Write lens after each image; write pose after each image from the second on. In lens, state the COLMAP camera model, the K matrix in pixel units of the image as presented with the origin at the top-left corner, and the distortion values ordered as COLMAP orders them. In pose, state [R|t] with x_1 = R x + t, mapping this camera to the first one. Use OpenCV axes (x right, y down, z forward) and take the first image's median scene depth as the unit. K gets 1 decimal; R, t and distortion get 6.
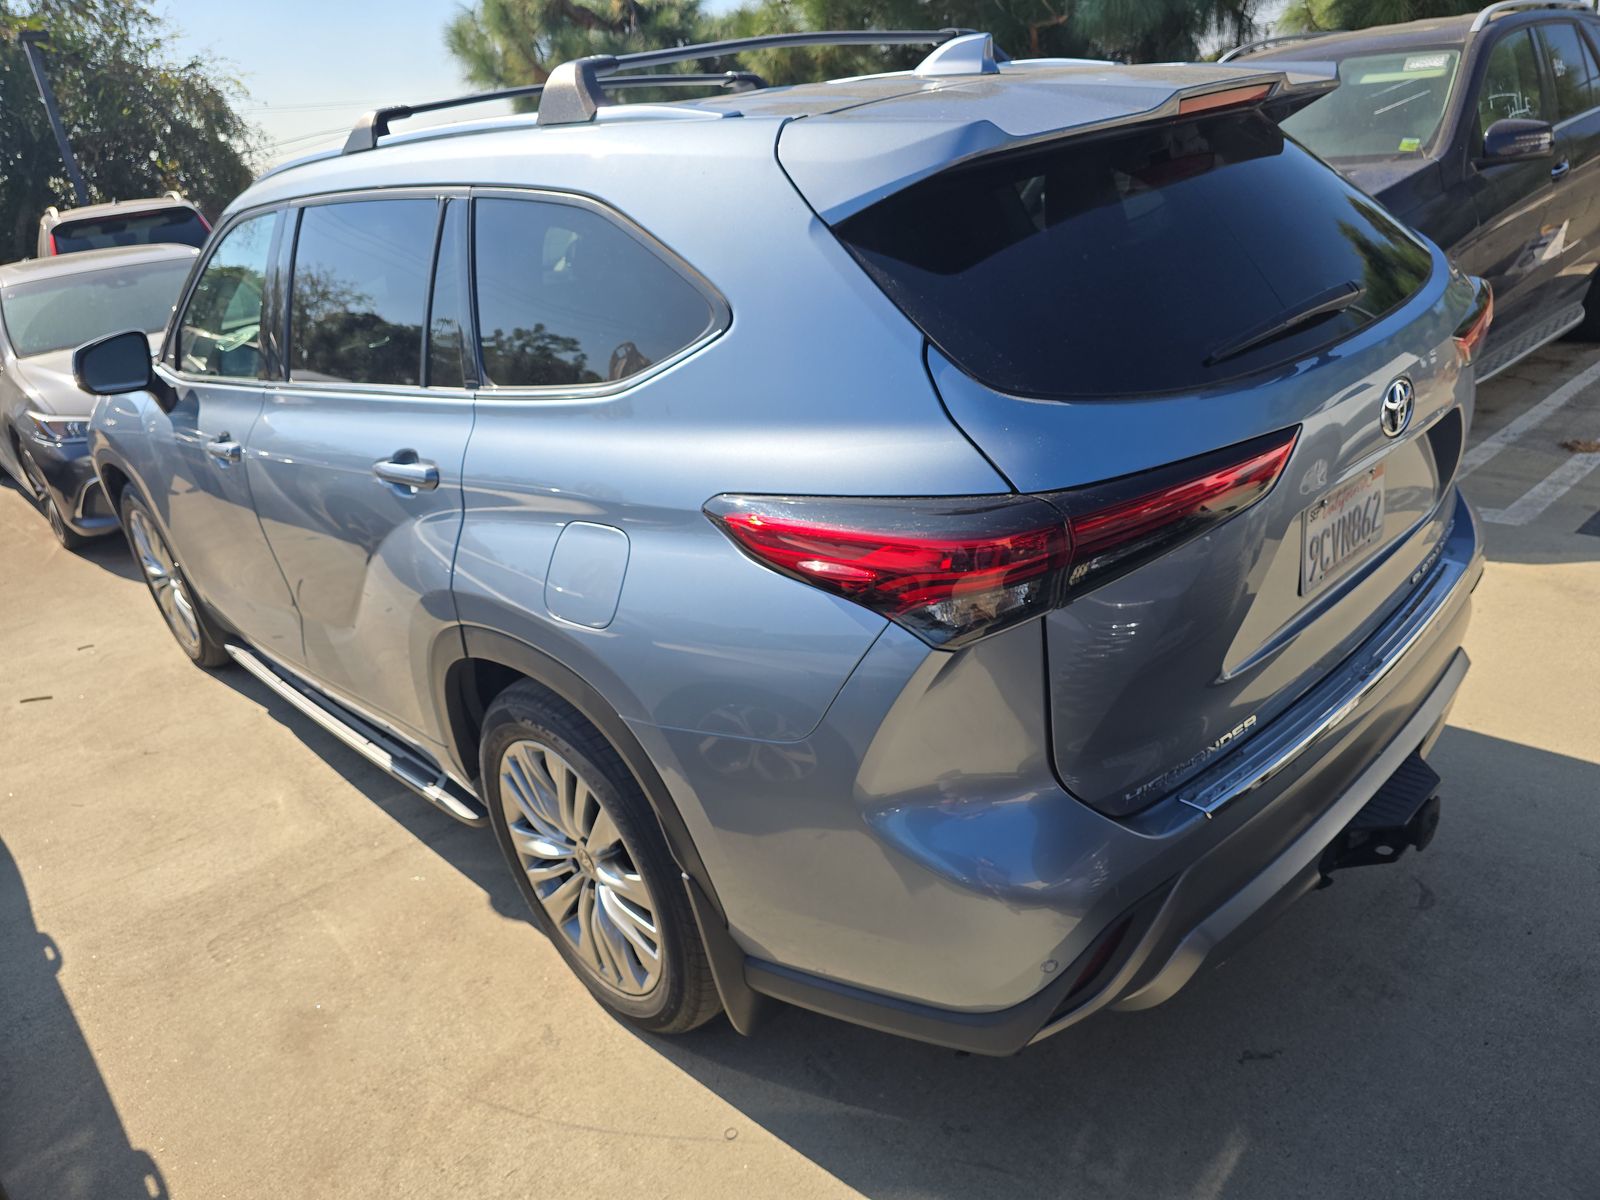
lens RADIAL K [[1086.0, 0, 807.2], [0, 1086.0, 605.0], [0, 0, 1]] dist [0.039566, -0.042052]
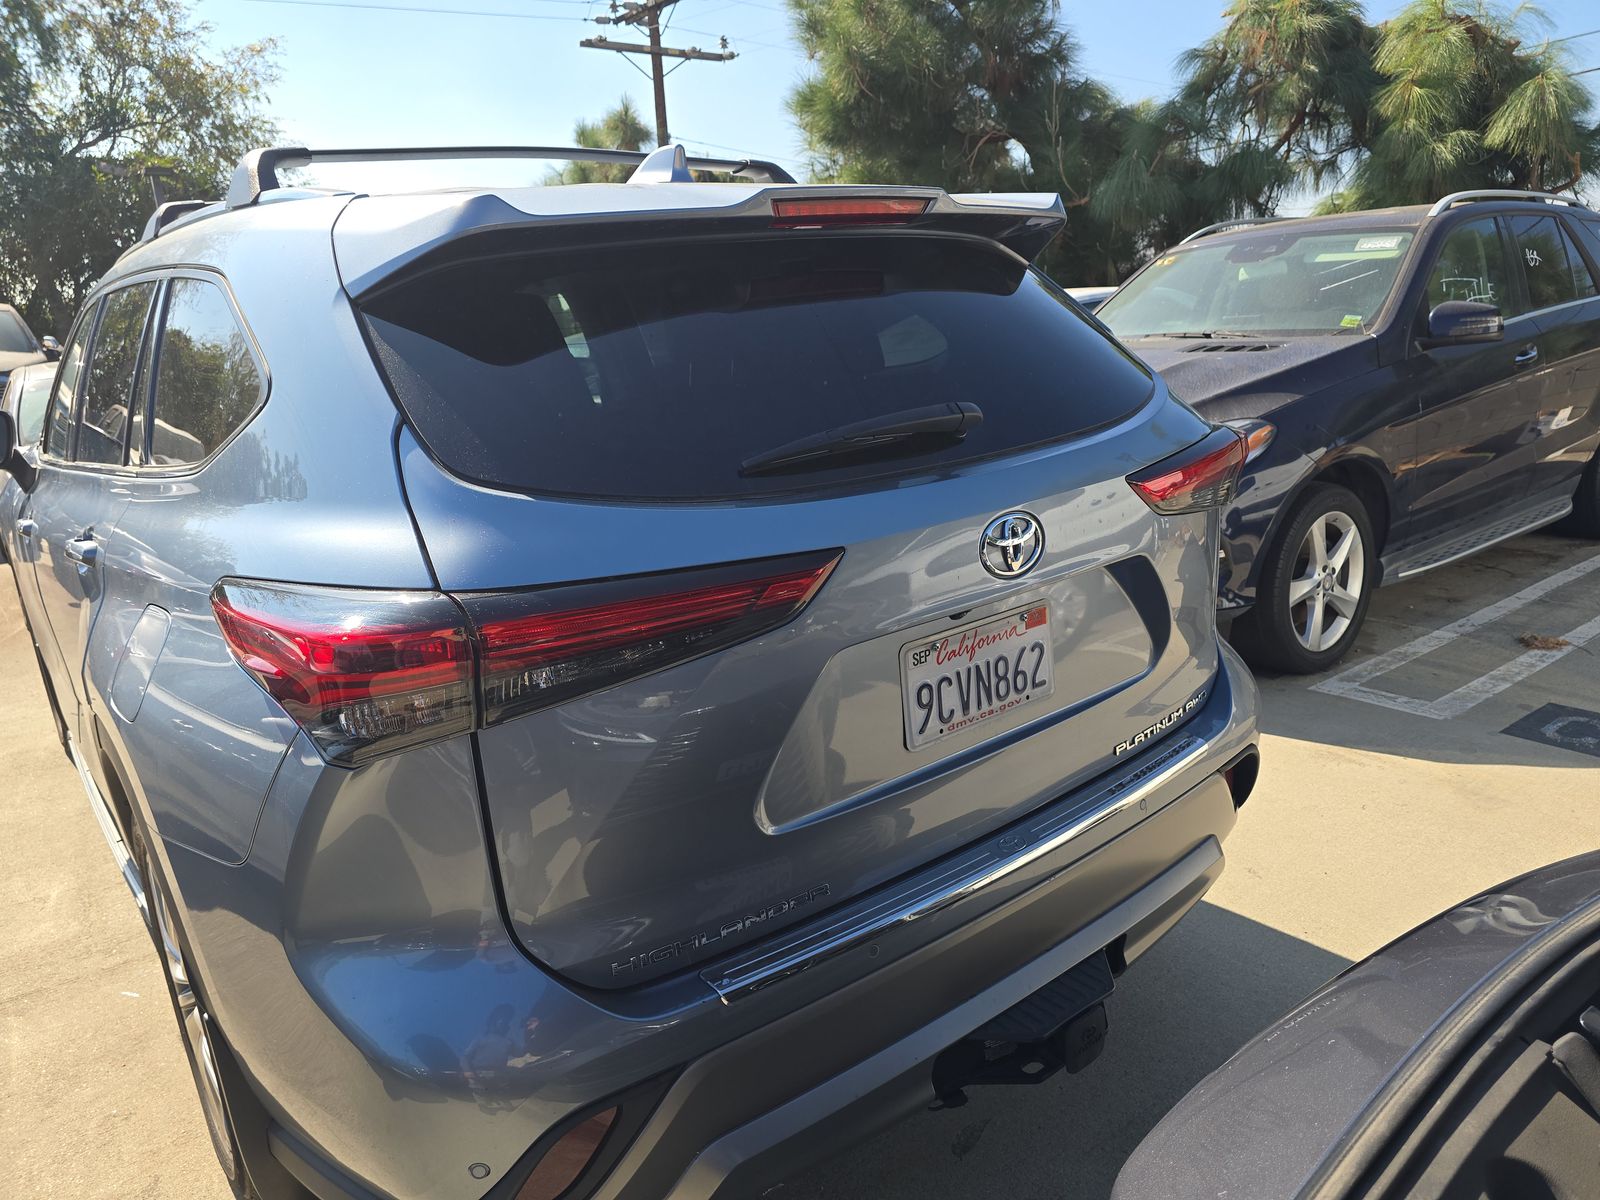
lens RADIAL K [[1086.0, 0, 789.1], [0, 1086.0, 604.9], [0, 0, 1]] dist [0.039566, -0.042052]
pose [[0.994469, 0.076455, -0.072012, 0.143297], [-0.085465, 0.987593, -0.131738, -0.000077], [0.061047, 0.137164, 0.988665, 0.042367]]
